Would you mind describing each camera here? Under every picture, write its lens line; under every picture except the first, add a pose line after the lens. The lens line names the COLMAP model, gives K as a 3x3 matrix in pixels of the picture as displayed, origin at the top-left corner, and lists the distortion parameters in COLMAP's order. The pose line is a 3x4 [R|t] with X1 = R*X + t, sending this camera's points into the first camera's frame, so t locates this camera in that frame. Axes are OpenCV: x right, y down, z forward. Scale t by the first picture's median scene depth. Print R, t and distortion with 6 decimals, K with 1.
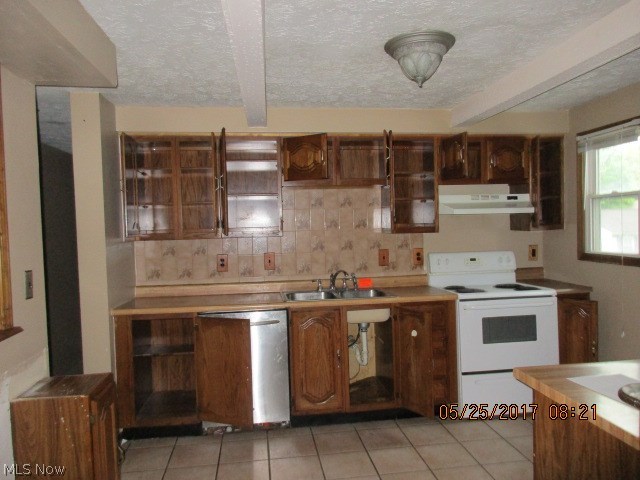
lens RADIAL K [[477.5, 0, 321.5], [0, 477.5, 240.5], [0, 0, 1]] dist [0.003312, 0.021337]
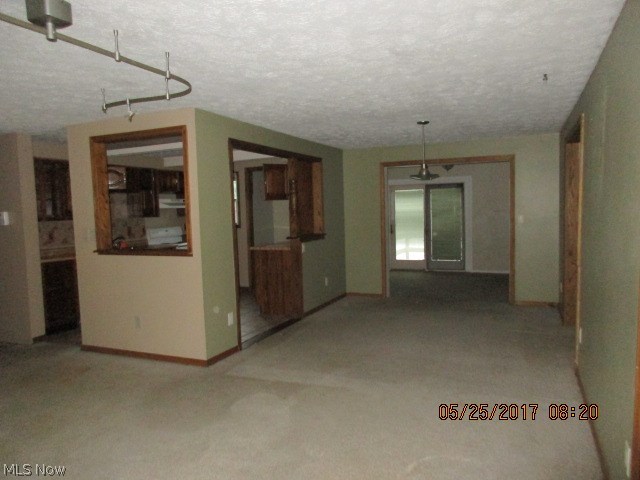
lens RADIAL K [[477.5, 0, 318.5], [0, 477.5, 237.9], [0, 0, 1]] dist [0.003312, 0.021337]
pose [[0.537479, -0.042987, 0.842181, -1.075659], [0.043600, 0.998781, 0.023155, 0.051933], [-0.842149, 0.024273, 0.538698, -0.647807]]
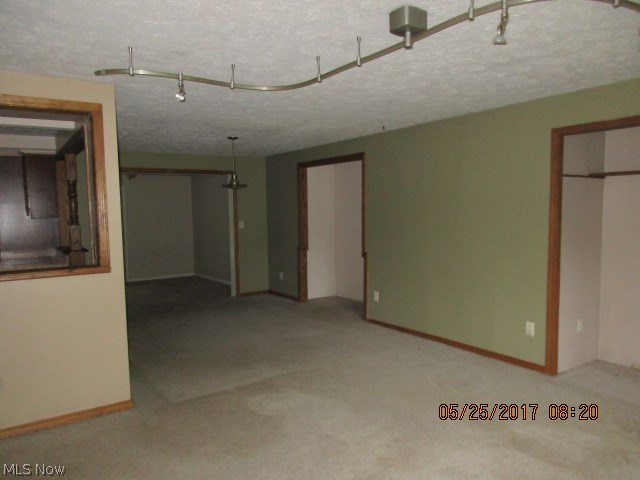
lens RADIAL K [[477.5, 0, 321.2], [0, 477.5, 239.2], [0, 0, 1]] dist [0.003312, 0.021337]
pose [[-0.426102, -0.023970, 0.904357, -1.235217], [0.061942, 0.996530, 0.055598, 0.025578], [-0.902552, 0.079708, -0.423139, 0.143146]]
